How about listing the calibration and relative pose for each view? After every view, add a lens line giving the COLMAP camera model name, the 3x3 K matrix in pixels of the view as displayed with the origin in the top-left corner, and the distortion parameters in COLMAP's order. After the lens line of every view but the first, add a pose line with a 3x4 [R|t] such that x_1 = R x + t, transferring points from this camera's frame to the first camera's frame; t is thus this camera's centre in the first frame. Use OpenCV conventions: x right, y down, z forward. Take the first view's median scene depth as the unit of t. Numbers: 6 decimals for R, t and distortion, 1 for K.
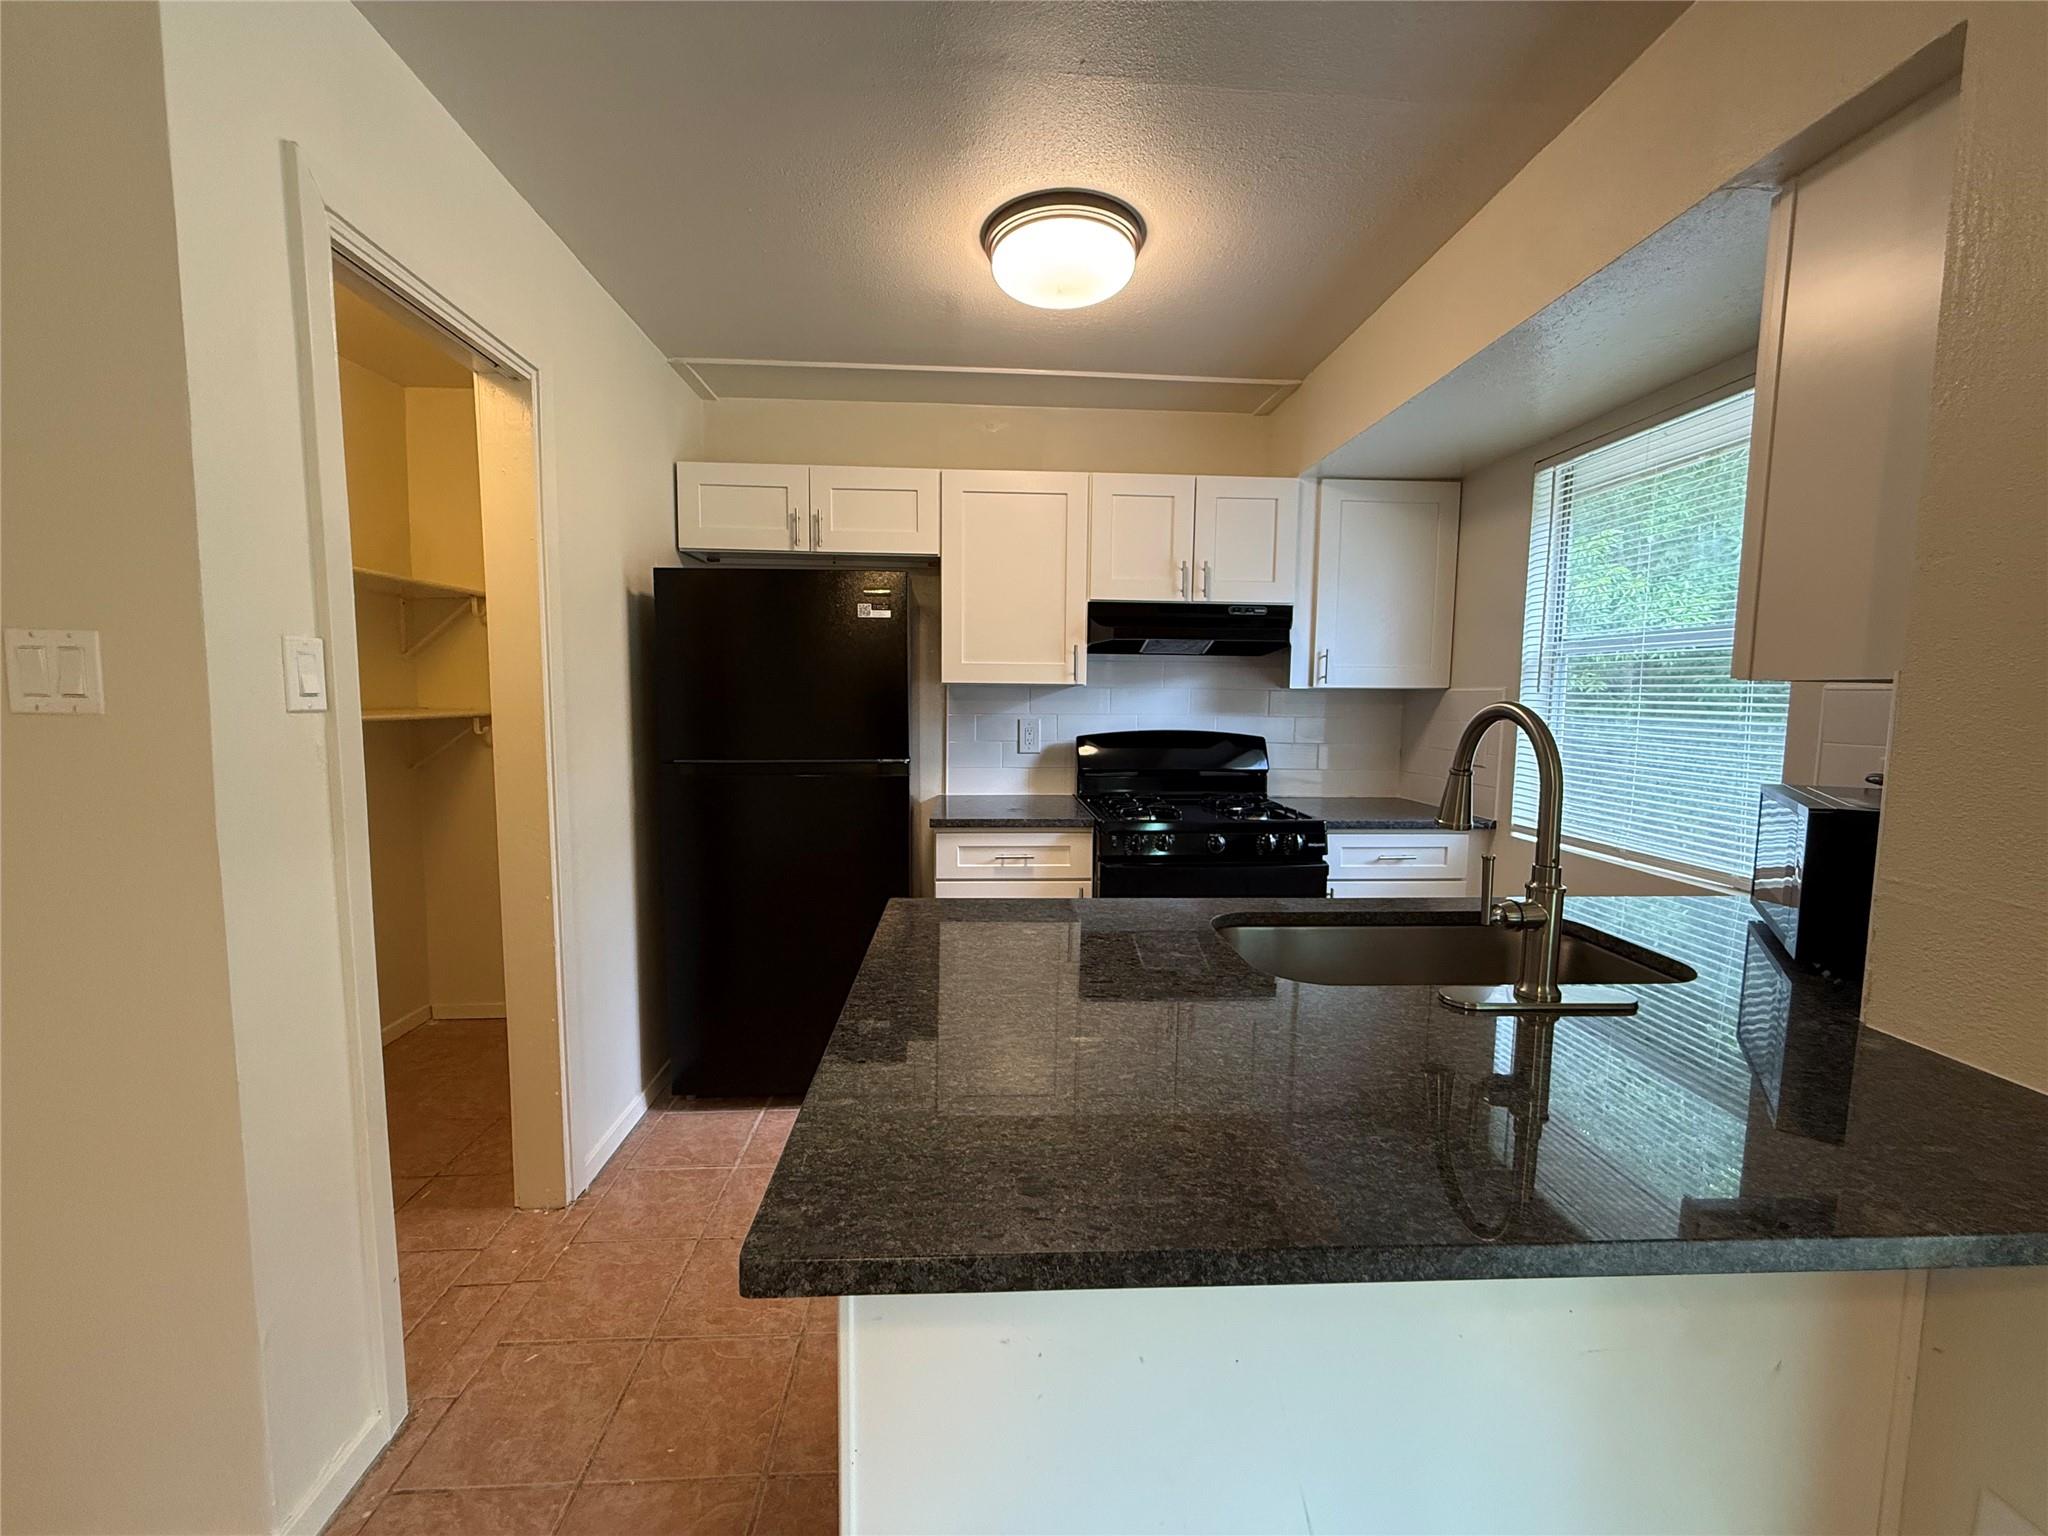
lens RADIAL K [[814.3, 0, 1021.2], [0, 814.3, 766.1], [0, 0, 1]] dist [0.000674, 0.000070]
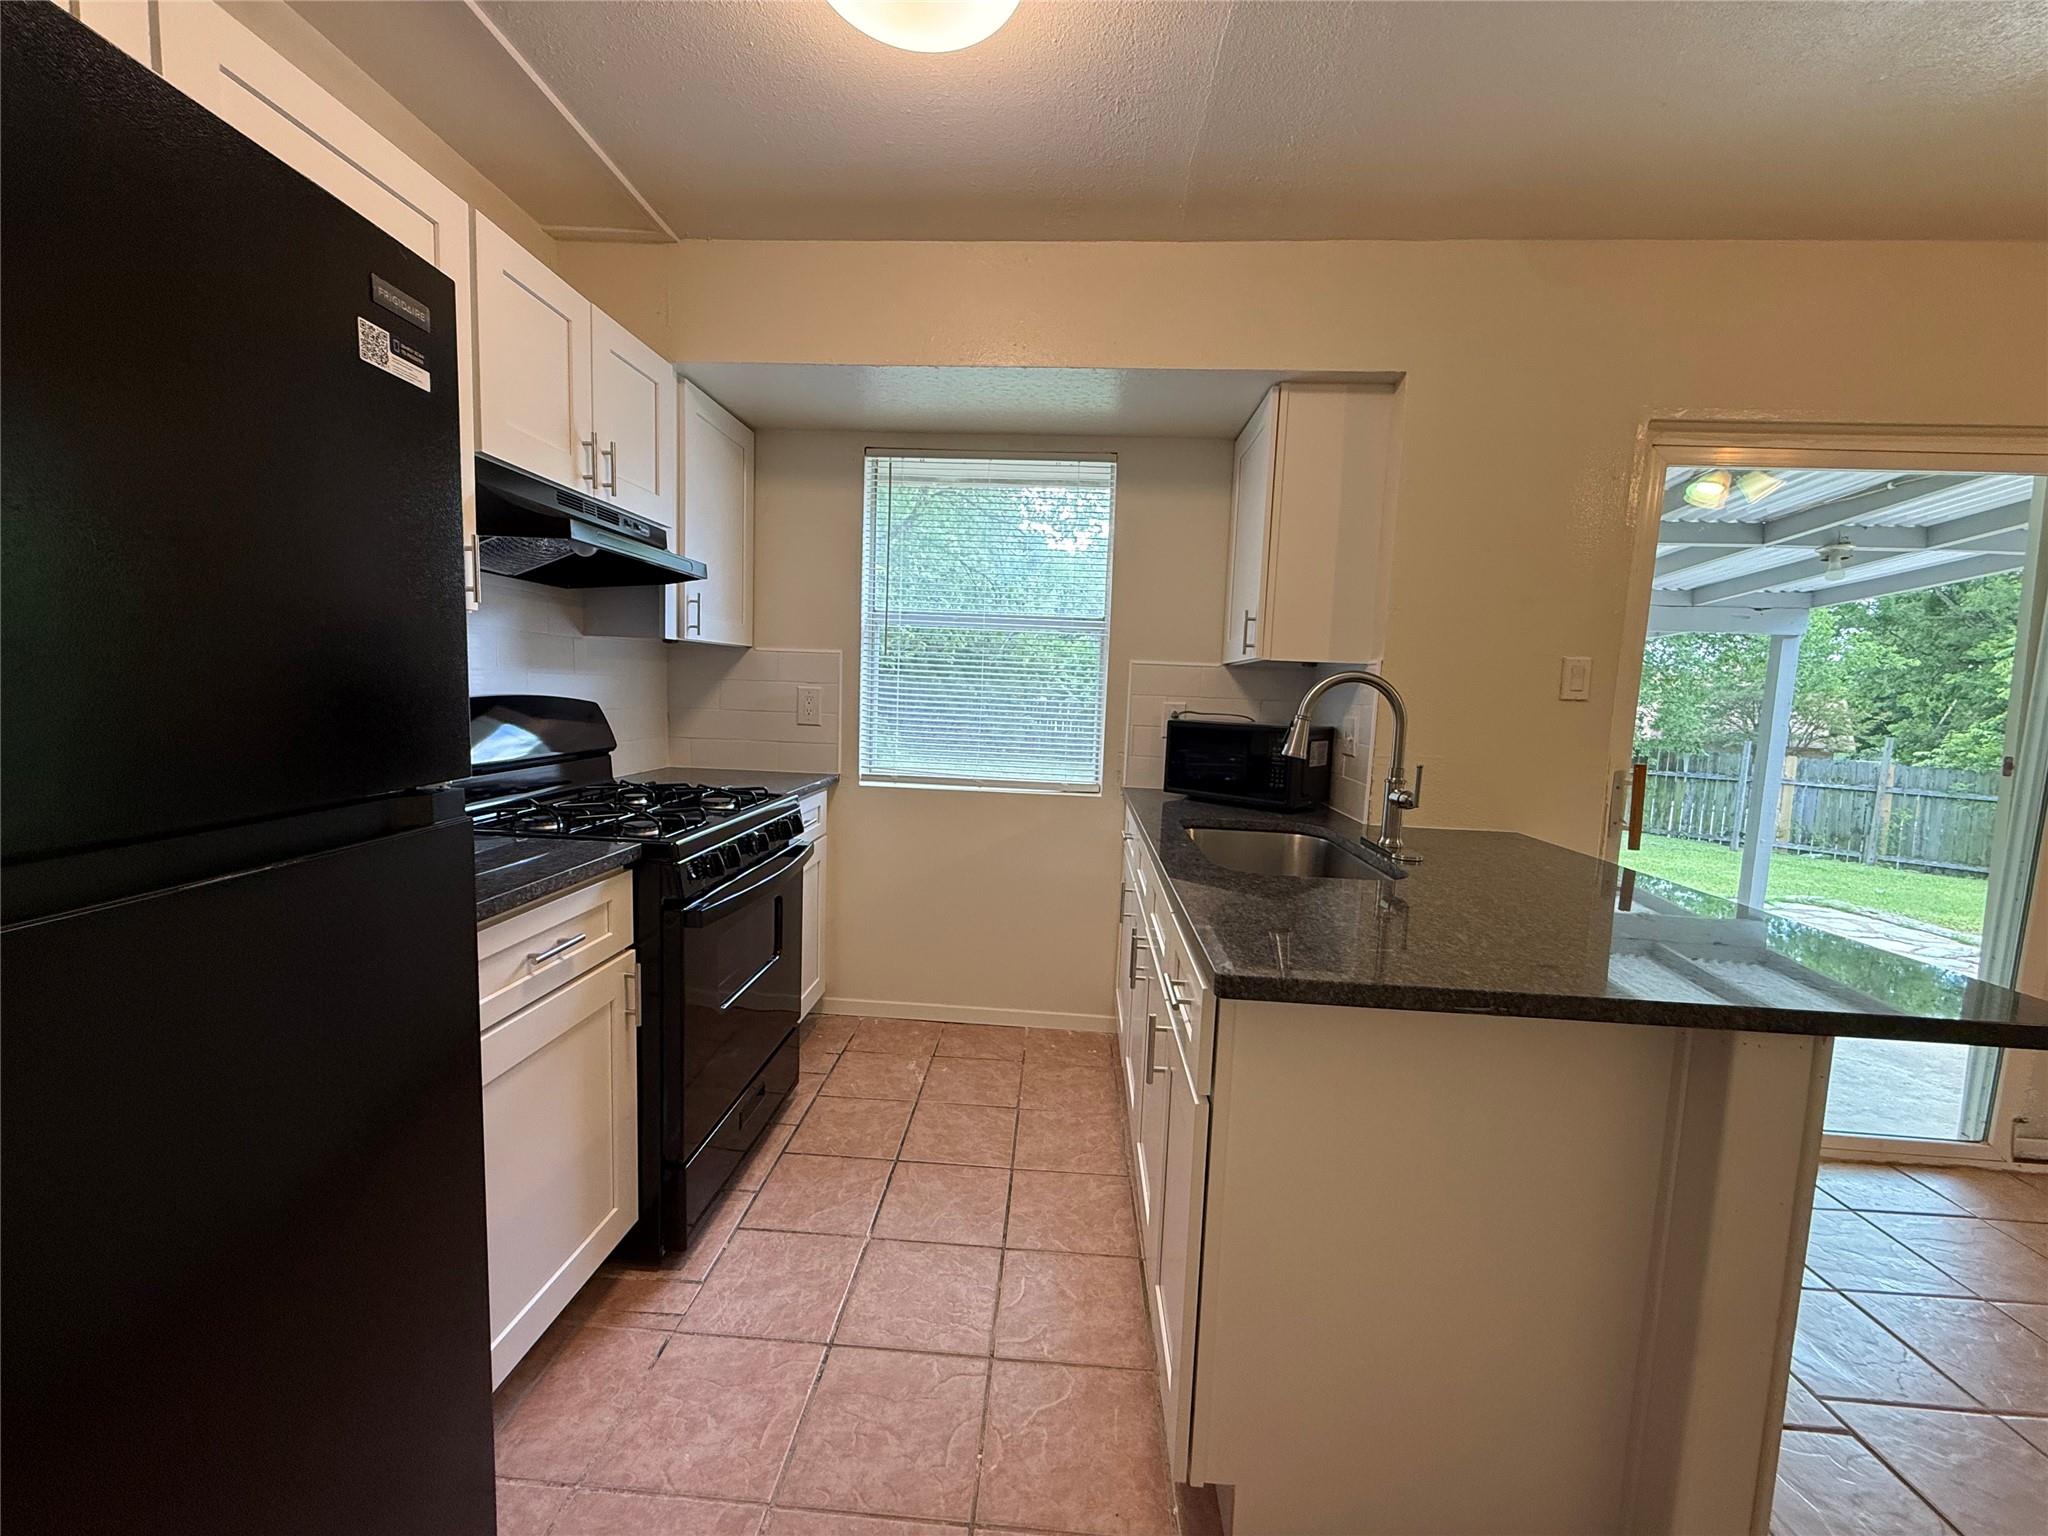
lens RADIAL K [[805.3, 0, 1024.0], [0, 805.3, 768.0], [0, 0, 1]] dist [-0.000007, -0.000114]
pose [[0.117980, -0.107367, 0.987194, -0.415810], [0.053936, 0.993363, 0.101592, -0.033528], [-0.991550, 0.041259, 0.122988, 0.587518]]
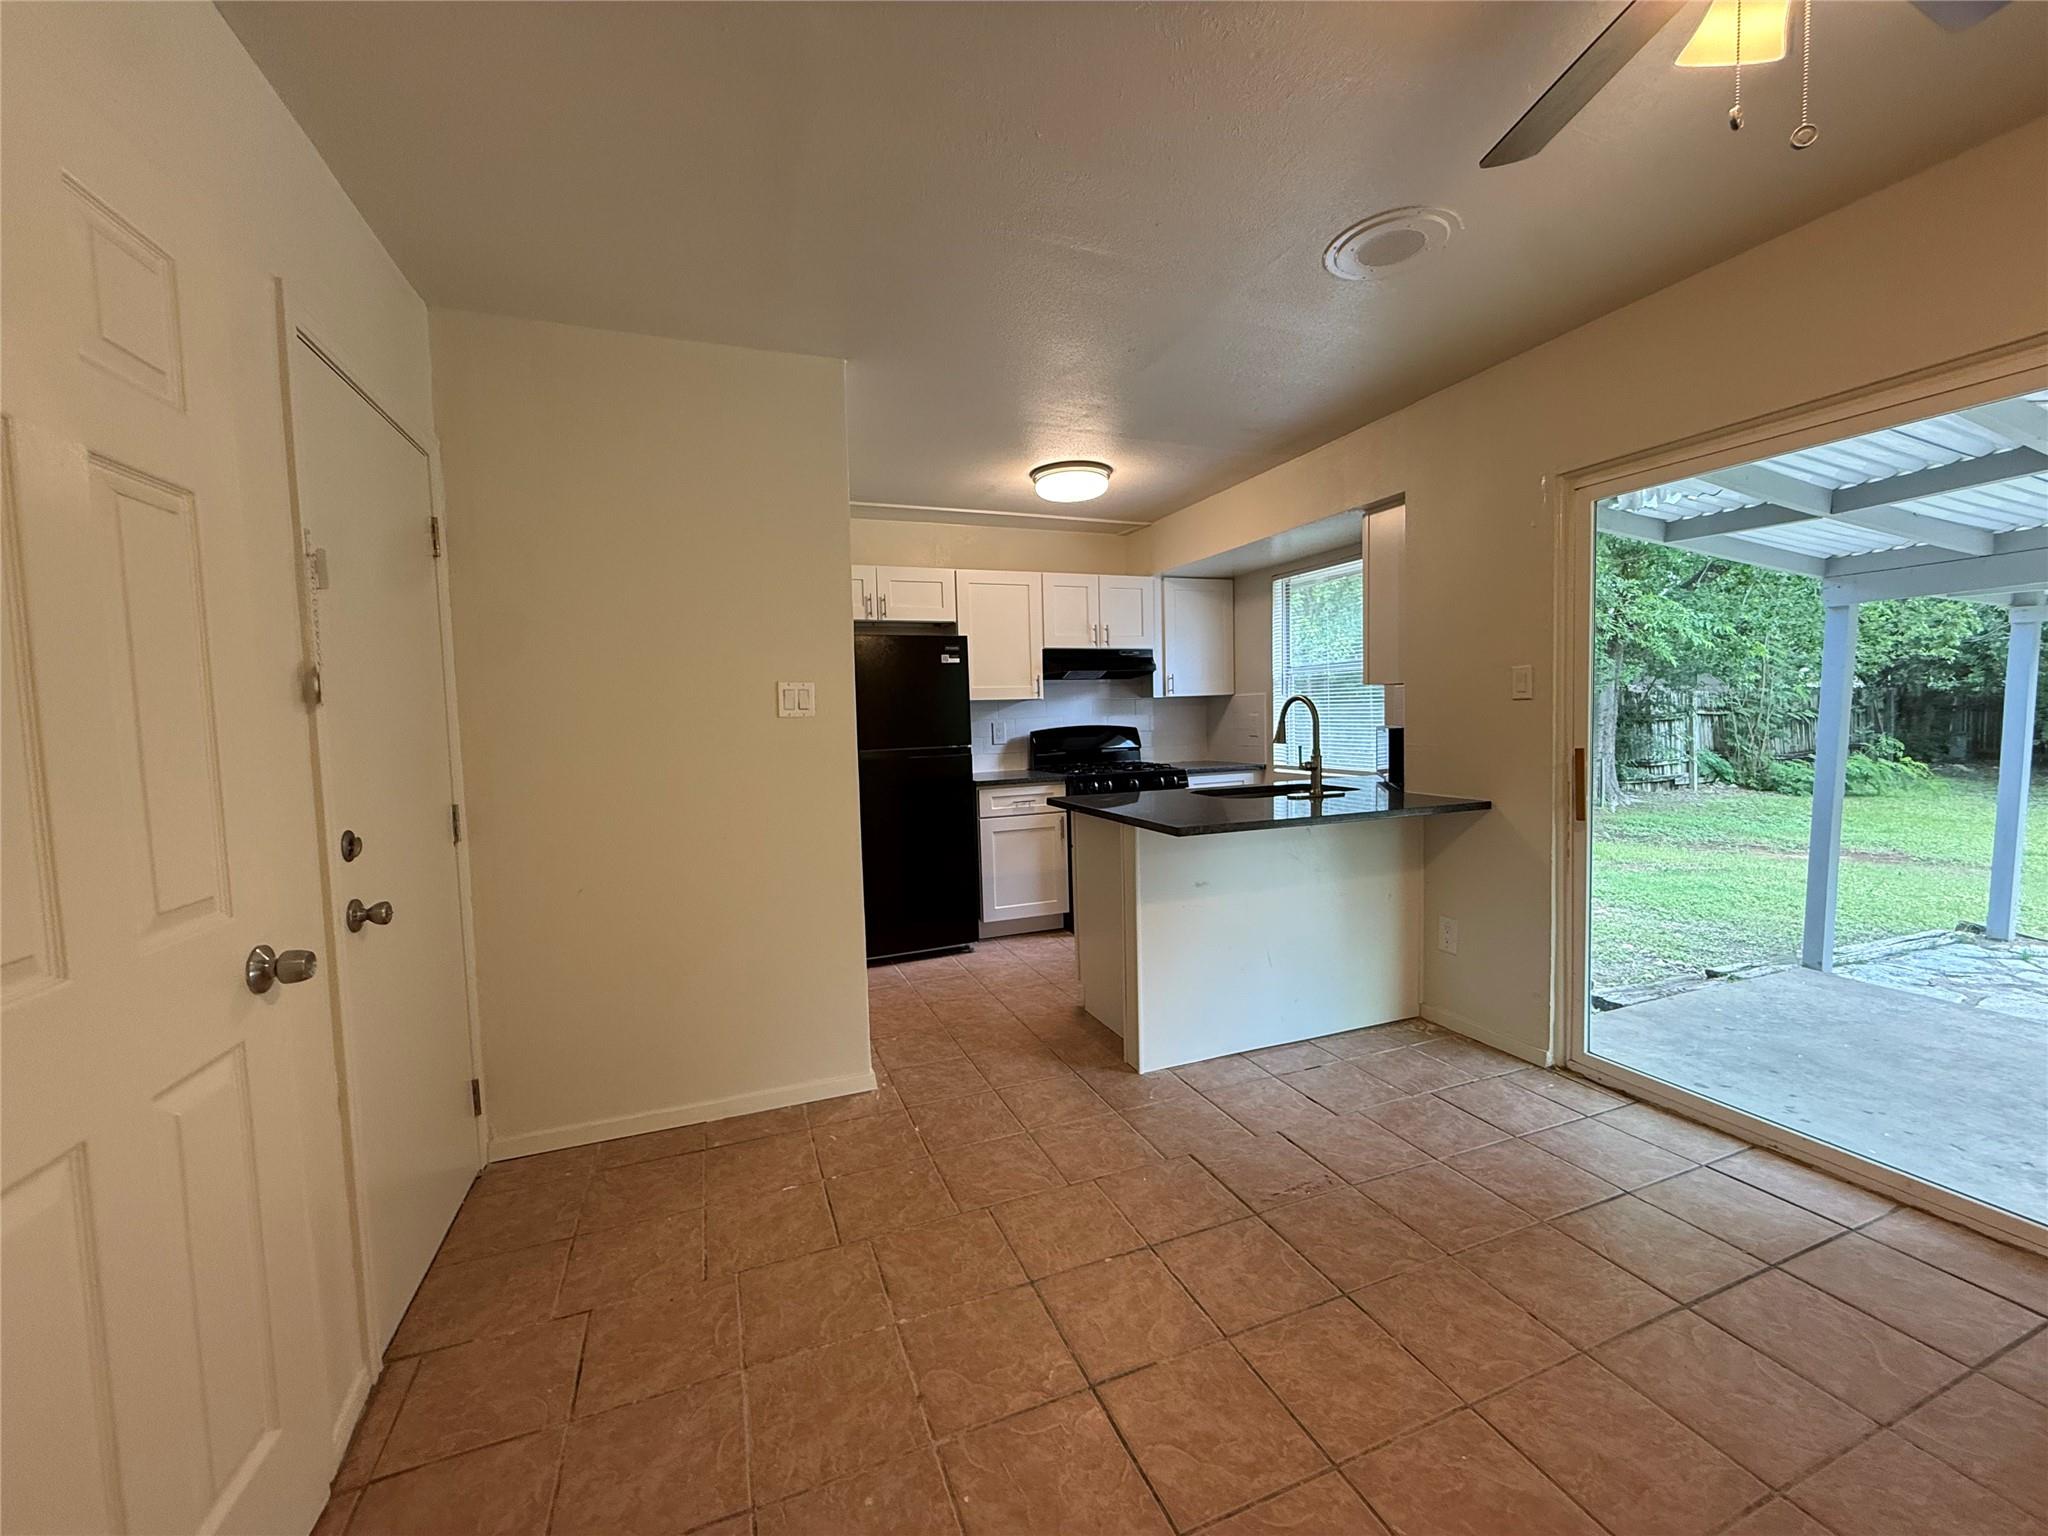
lens RADIAL K [[805.3, 0, 1024.0], [0, 805.3, 768.0], [0, 0, 1]] dist [-0.000007, -0.000114]
pose [[0.950765, -0.058315, 0.304376, -0.468692], [0.065689, 0.997741, -0.014036, 0.060440], [-0.302870, 0.033339, 0.952449, -0.544318]]
